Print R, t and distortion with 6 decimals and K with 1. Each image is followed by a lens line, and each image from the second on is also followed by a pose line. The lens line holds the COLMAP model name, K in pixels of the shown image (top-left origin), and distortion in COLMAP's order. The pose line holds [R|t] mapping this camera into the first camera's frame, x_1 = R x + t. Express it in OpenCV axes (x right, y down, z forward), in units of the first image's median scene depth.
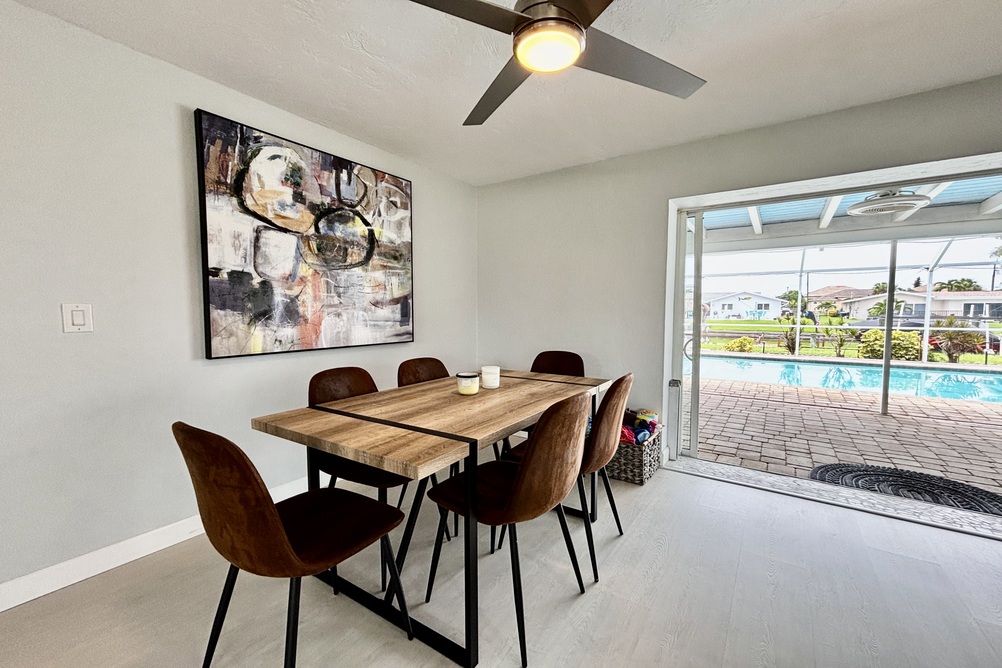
lens RADIAL K [[409.7, 0, 494.2], [0, 409.7, 335.7], [0, 0, 1]] dist [0.003787, -0.000449]
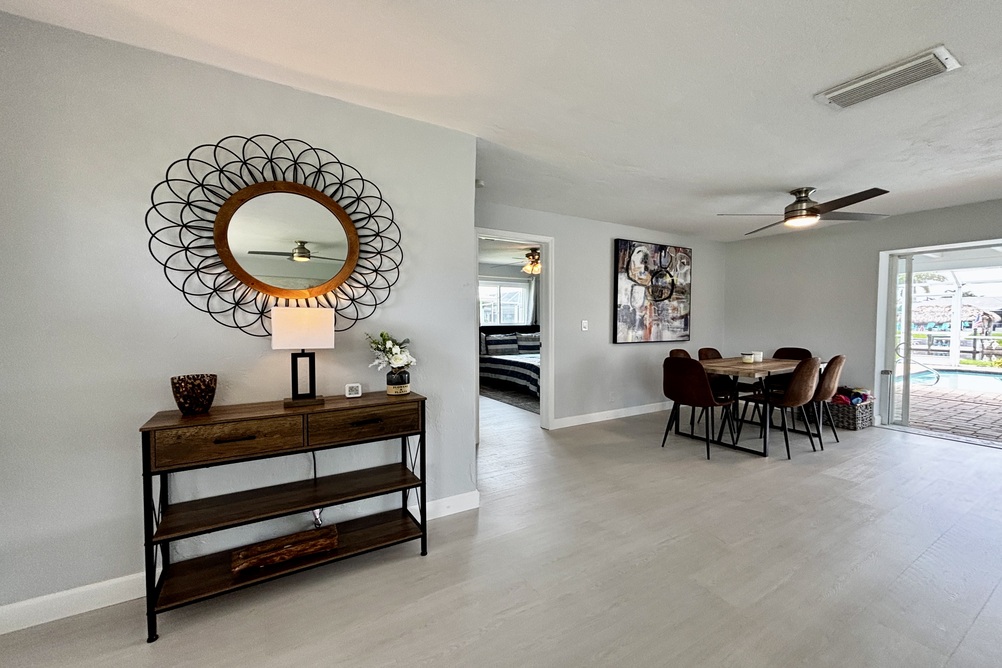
lens RADIAL K [[409.7, 0, 494.2], [0, 409.7, 335.7], [0, 0, 1]] dist [0.003787, -0.000449]
pose [[0.914127, 0.019118, -0.404976, -0.308459], [-0.027763, 0.999495, -0.015482, 0.054632], [0.404475, 0.025396, 0.914196, -1.124402]]
